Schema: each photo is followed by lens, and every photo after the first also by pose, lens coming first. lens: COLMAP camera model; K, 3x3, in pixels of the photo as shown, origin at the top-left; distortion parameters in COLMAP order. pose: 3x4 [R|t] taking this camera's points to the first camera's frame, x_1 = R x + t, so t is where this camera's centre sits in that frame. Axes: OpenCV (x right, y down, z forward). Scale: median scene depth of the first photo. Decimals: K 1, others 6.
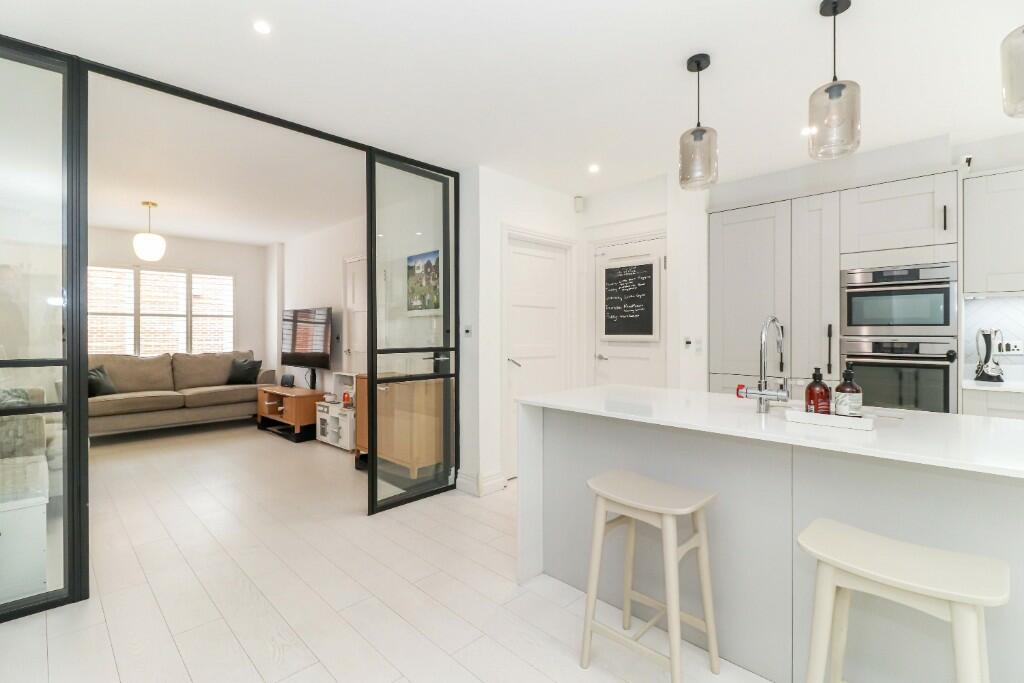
lens RADIAL K [[465.4, 0, 509.9], [0, 465.4, 333.0], [0, 0, 1]] dist [-0.000124, 0.000049]
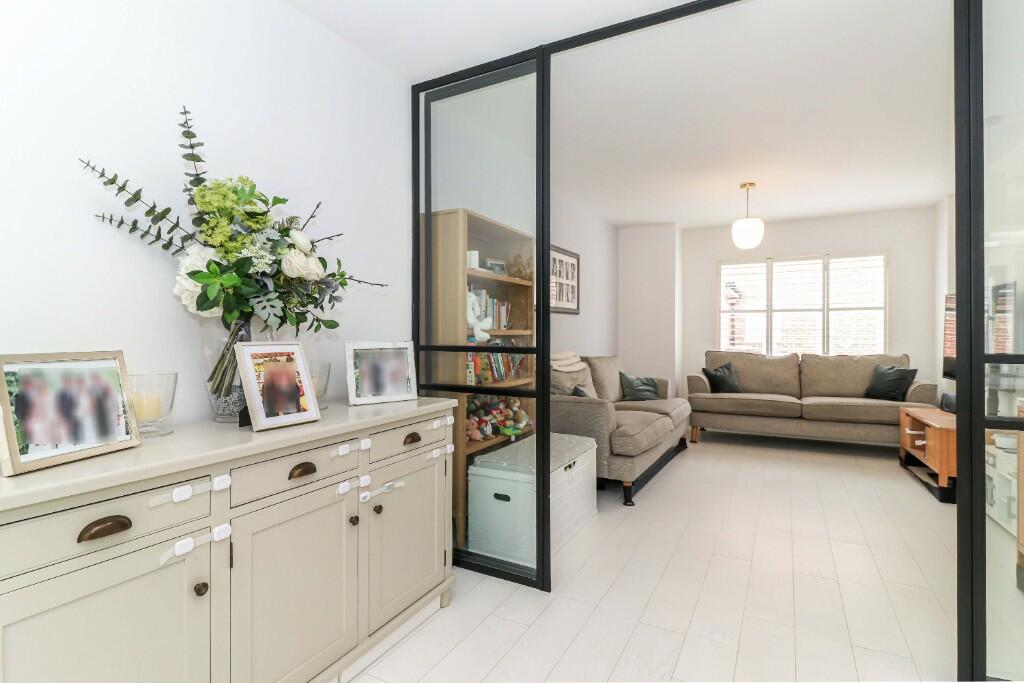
lens RADIAL K [[507.1, 0, 509.2], [0, 507.1, 336.3], [0, 0, 1]] dist [0.002536, 0.000128]
pose [[0.267229, 0.001810, -0.963631, 0.037835], [-0.001349, 0.999998, 0.001504, 0.010508], [0.963632, 0.000898, 0.267231, 0.227890]]
